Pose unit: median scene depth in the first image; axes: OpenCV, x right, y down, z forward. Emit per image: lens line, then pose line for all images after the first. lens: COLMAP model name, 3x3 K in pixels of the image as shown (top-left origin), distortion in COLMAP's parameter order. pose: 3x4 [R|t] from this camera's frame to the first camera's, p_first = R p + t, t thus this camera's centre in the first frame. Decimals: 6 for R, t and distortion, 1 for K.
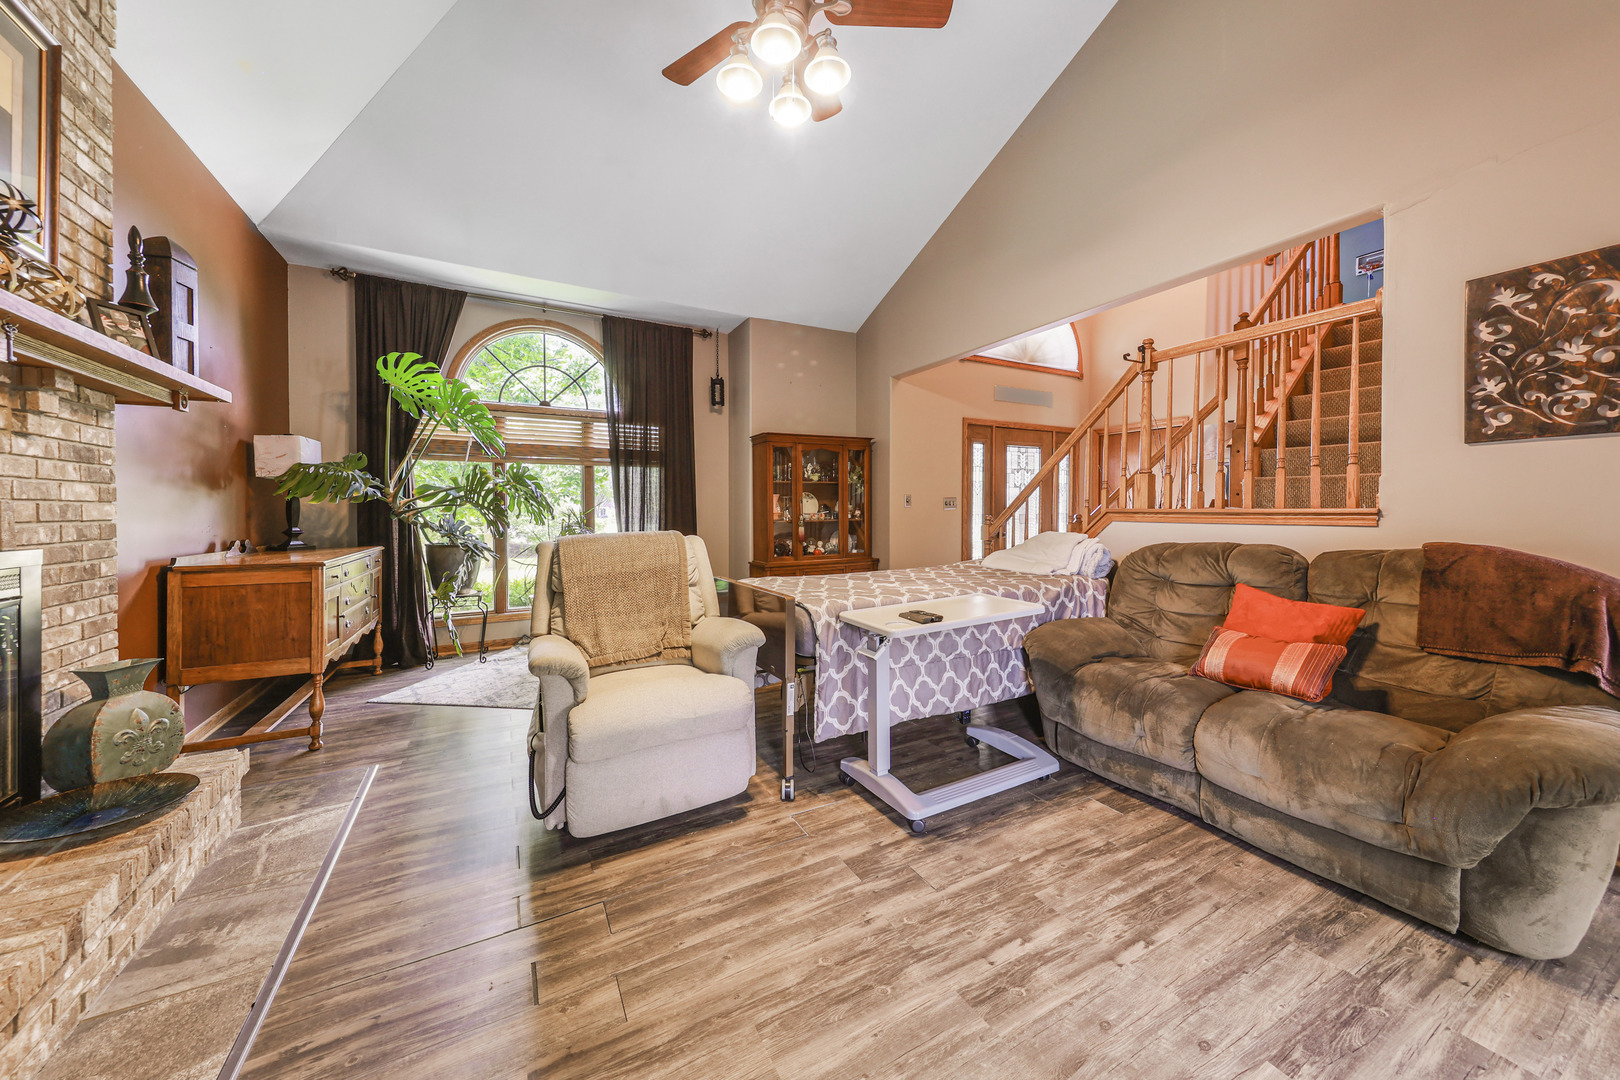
lens RADIAL K [[561.7, 0, 805.8], [0, 561.7, 512.0], [0, 0, 1]] dist [0.012030, -0.000090]
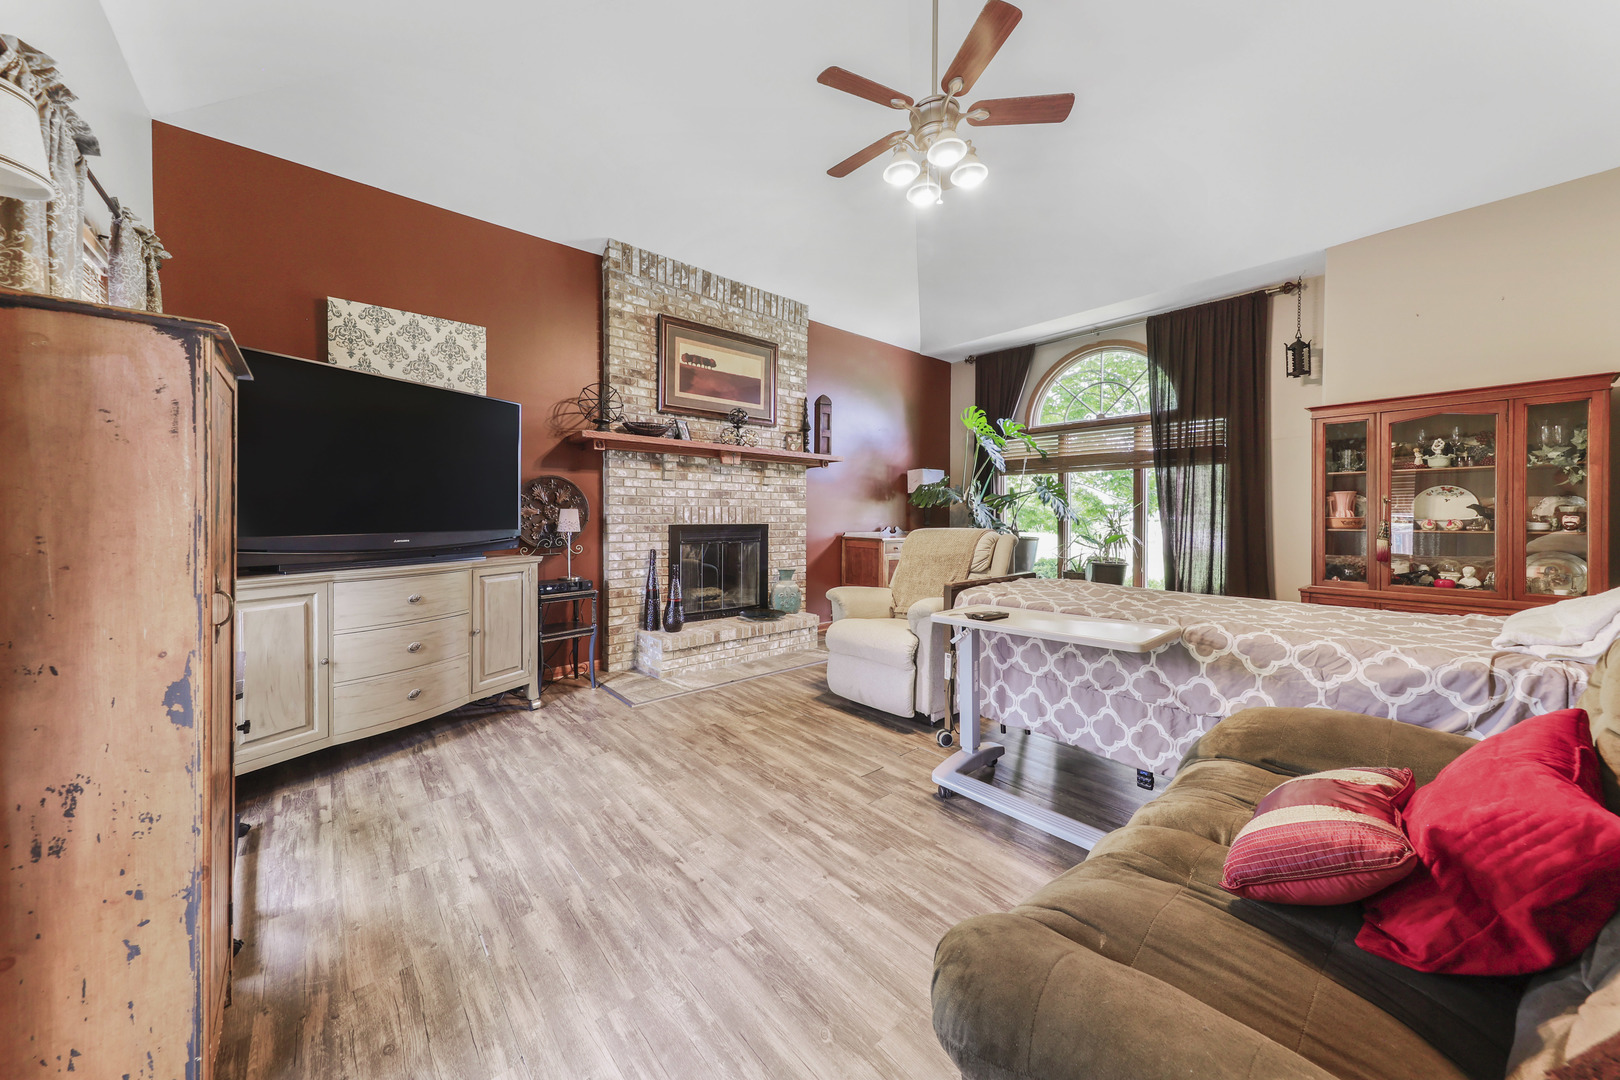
lens RADIAL K [[561.7, 0, 805.8], [0, 561.7, 512.0], [0, 0, 1]] dist [0.012030, -0.000090]
pose [[0.211537, 0.004291, -0.977360, 1.163280], [-0.008554, 0.999960, 0.002539, -0.003925], [0.977332, 0.007823, 0.211566, 0.458591]]
